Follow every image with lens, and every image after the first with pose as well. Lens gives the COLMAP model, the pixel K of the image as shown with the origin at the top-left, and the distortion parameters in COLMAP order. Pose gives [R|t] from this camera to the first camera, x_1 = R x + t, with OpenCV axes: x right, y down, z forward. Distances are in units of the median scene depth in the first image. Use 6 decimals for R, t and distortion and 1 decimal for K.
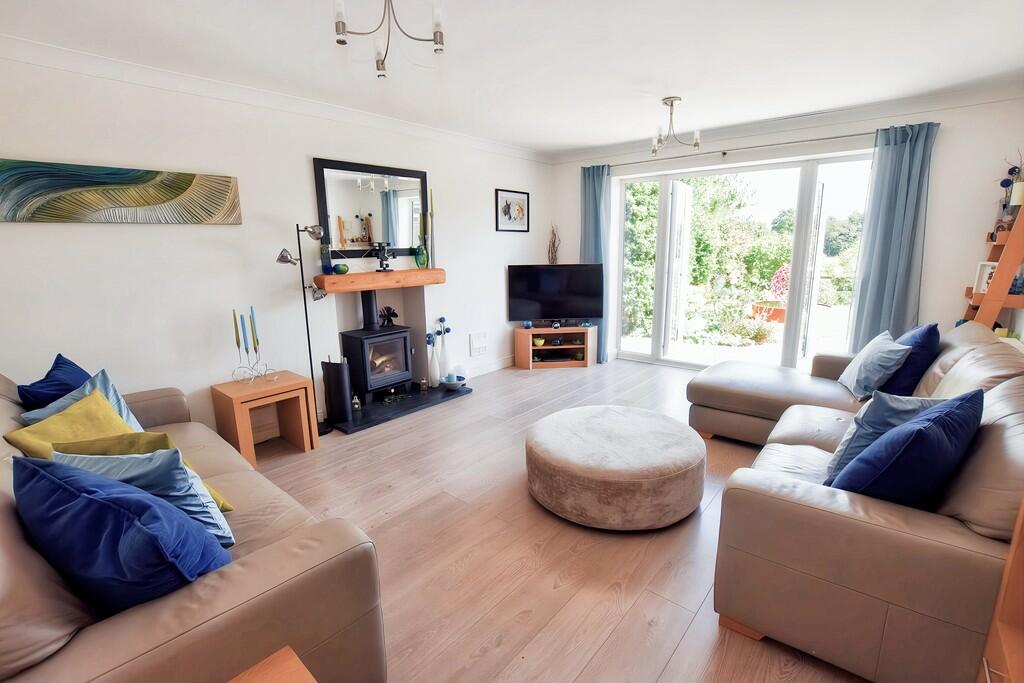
lens RADIAL K [[459.8, 0, 512.0], [0, 459.8, 341.5], [0, 0, 1]] dist [-0.038677, -0.000154]
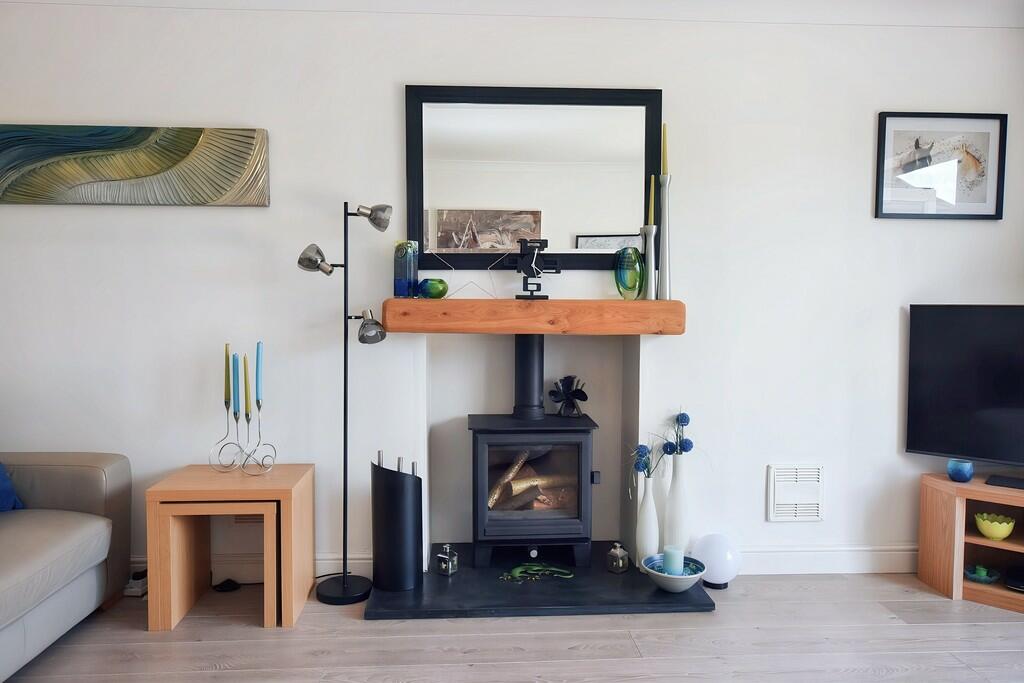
lens RADIAL K [[714.7, 0, 512.0], [0, 714.7, 341.5], [0, 0, 1]] dist [-0.001698, -0.001007]
pose [[0.690975, 0.050508, -0.721112, 0.236067], [-0.160938, 0.983268, -0.085343, -0.039288], [0.704735, 0.175025, 0.687542, 0.448337]]
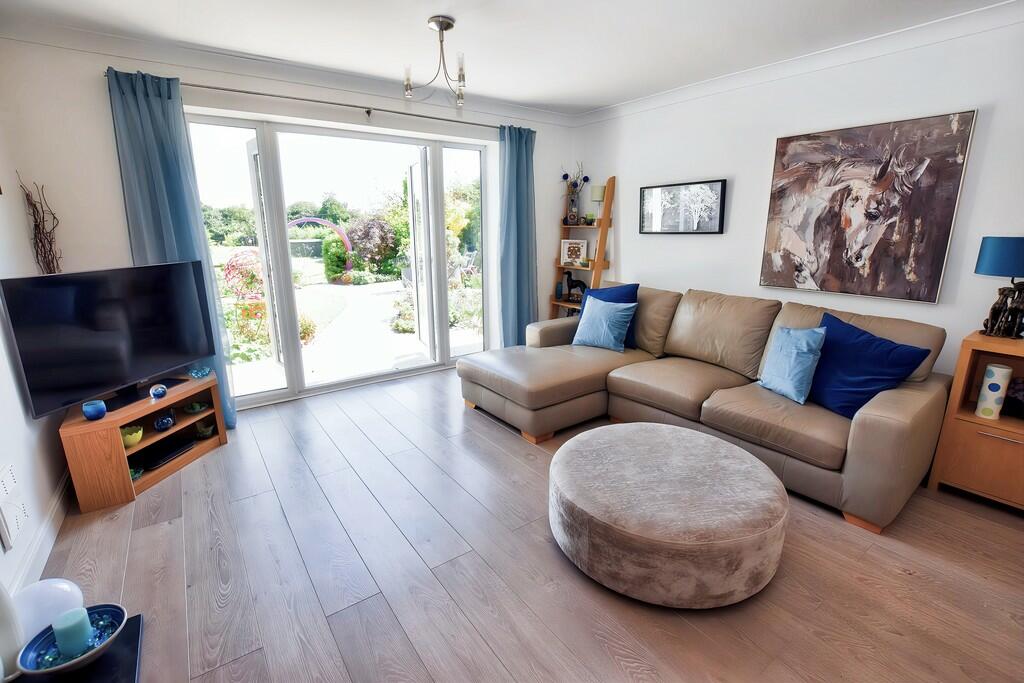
lens RADIAL K [[459.8, 0, 512.0], [0, 459.8, 341.5], [0, 0, 1]] dist [-0.038677, -0.000154]
pose [[0.227814, -0.220023, 0.948520, -0.327465], [0.189936, 0.965464, 0.178335, -0.124937], [-0.955000, 0.139531, 0.261736, 0.629042]]
